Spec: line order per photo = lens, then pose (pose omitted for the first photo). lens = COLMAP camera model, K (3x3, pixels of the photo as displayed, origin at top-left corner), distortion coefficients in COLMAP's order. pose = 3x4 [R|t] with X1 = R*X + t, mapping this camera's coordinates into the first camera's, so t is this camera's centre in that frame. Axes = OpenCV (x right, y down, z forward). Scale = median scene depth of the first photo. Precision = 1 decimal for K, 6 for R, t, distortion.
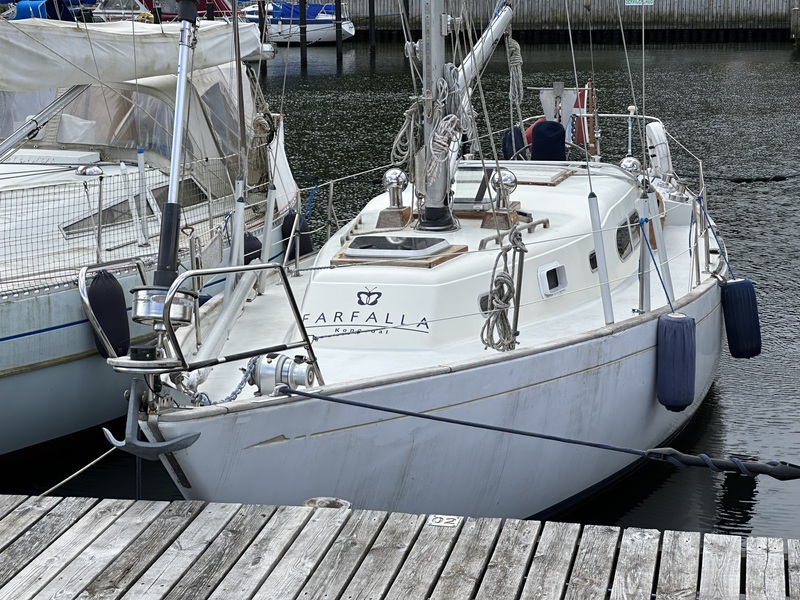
lens RADIAL K [[1861.1, 0, 400.5], [0, 1861.1, 297.8], [0, 0, 1]] dist [0.050625, 0.000000]
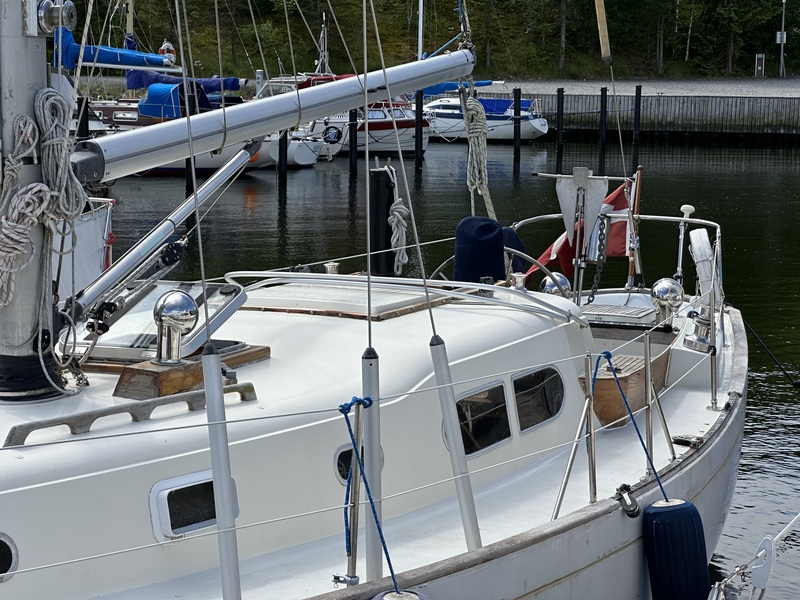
lens RADIAL K [[1861.1, 0, 395.6], [0, 1861.1, 301.5], [0, 0, 1]] dist [0.050625, 0.000000]
pose [[0.986426, 0.044833, -0.157971, 0.211228], [-0.053679, 0.997194, -0.052181, -0.041580], [0.155188, 0.059953, 0.986064, 0.487394]]
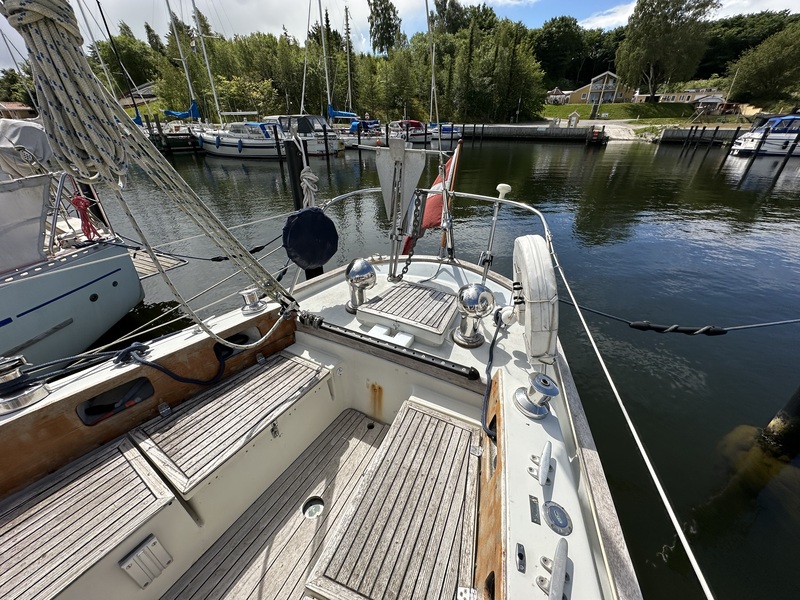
lens RADIAL K [[318.5, 0, 401.8], [0, 318.5, 303.0], [0, 0, 1]] dist [-0.004356, 0.000788]
pose [[0.966792, 0.138247, -0.214944, 0.195275], [-0.061134, 0.941742, 0.330734, -0.171971], [0.248144, -0.306611, 0.918920, 1.513339]]
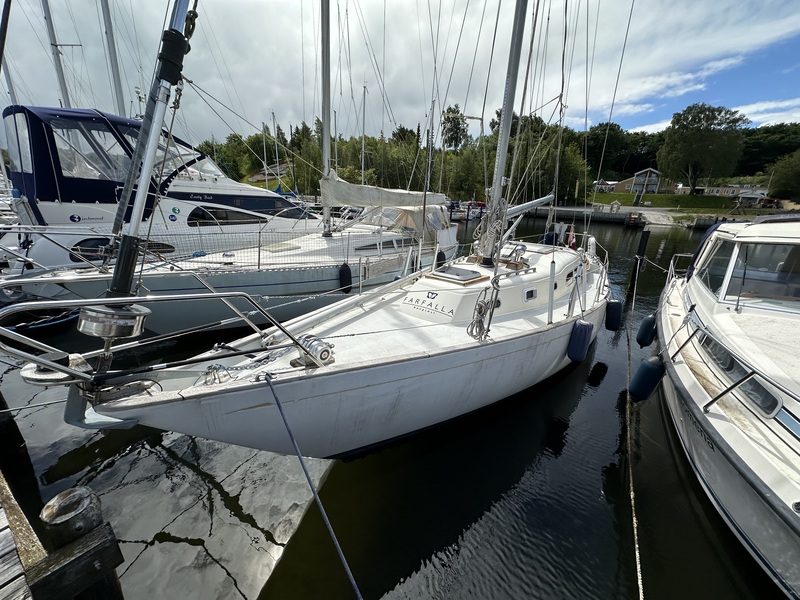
lens RADIAL K [[318.5, 0, 394.8], [0, 318.5, 308.9], [0, 0, 1]] dist [-0.004356, 0.000788]
pose [[0.913713, 0.184168, -0.362229, 0.074203], [-0.128627, 0.976646, 0.172096, -0.039310], [0.385464, -0.110654, 0.916064, 0.556580]]
